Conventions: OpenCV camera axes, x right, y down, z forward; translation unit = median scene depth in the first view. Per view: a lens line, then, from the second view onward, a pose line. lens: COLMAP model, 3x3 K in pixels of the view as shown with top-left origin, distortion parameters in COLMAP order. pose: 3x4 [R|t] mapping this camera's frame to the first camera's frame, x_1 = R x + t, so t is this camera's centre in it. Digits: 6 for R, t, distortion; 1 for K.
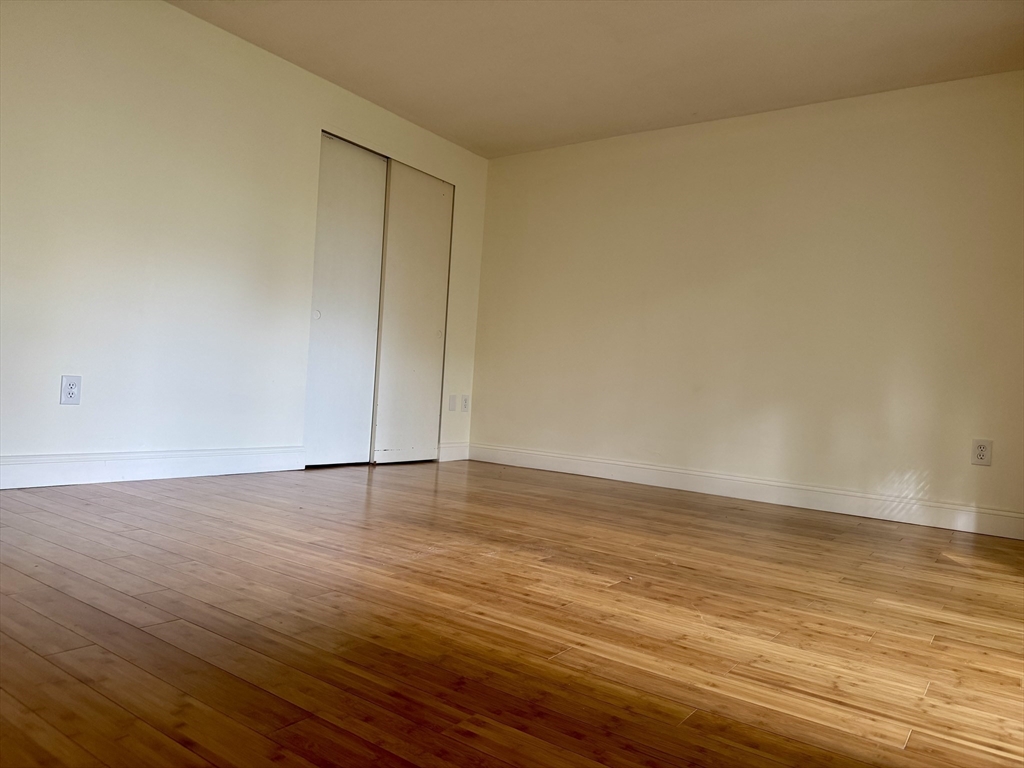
lens RADIAL K [[712.6, 0, 512.0], [0, 712.6, 384.0], [0, 0, 1]] dist [0.087497, 0.003079]
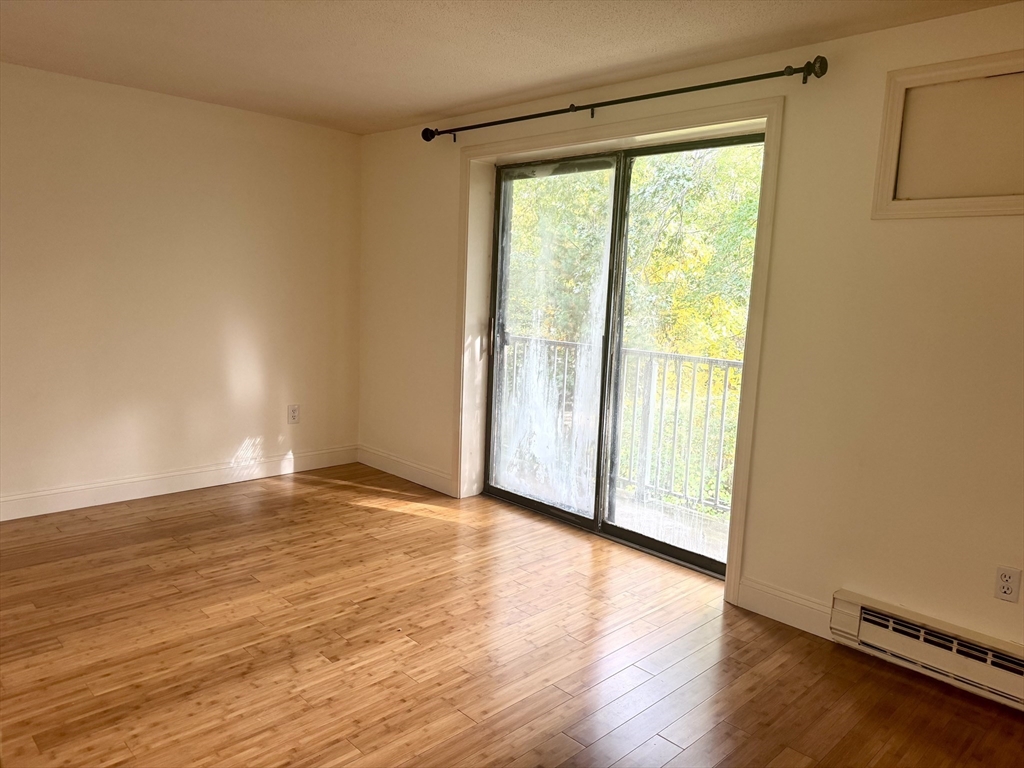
lens RADIAL K [[710.5, 0, 512.0], [0, 710.5, 384.0], [0, 0, 1]] dist [-0.003318, -0.005502]
pose [[0.198857, -0.196413, 0.960145, -0.535825], [-0.026474, 0.978277, 0.205605, -0.242415], [-0.979671, -0.066305, 0.189337, 0.359258]]
